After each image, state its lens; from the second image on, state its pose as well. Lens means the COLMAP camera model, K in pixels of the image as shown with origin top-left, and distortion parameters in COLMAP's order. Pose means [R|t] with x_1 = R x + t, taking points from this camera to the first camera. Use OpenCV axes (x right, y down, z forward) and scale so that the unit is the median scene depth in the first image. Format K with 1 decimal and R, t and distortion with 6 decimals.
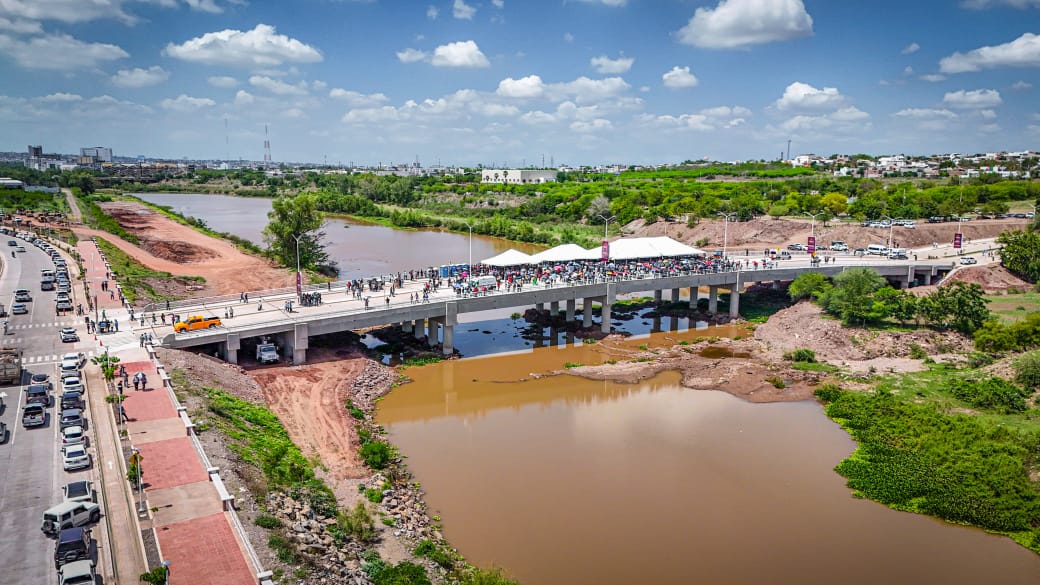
lens RADIAL K [[776.8, 0, 520.0], [0, 776.8, 292.5], [0, 0, 1]] dist [0.051134, -0.002227]
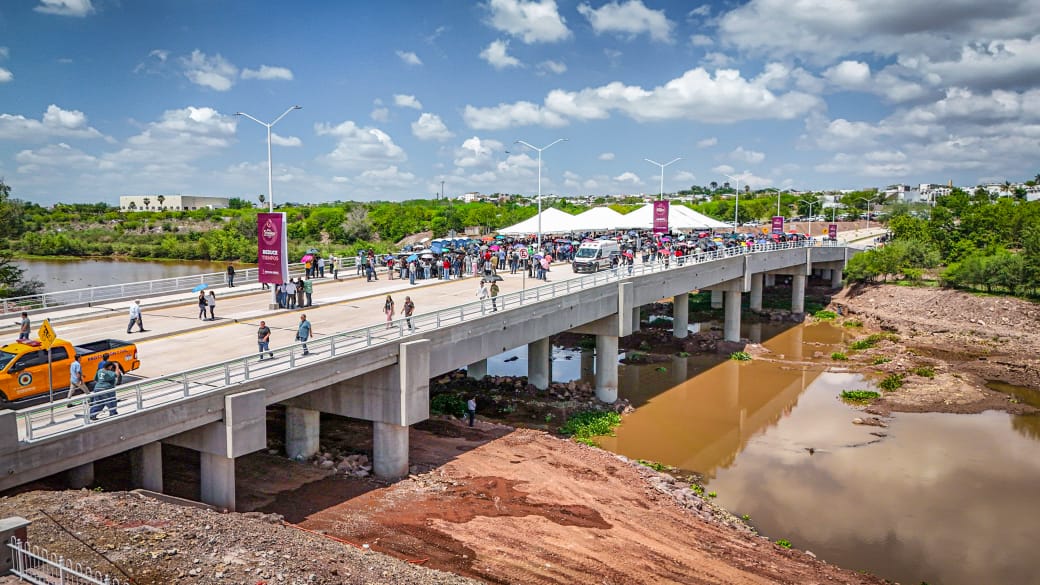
lens RADIAL K [[776.8, 0, 520.0], [0, 776.8, 292.5], [0, 0, 1]] dist [0.051134, -0.002227]
pose [[0.881612, -0.044413, 0.469881, -0.375700], [0.075997, 0.995930, -0.048455, 0.038171], [-0.465817, 0.078428, 0.881399, 0.683899]]
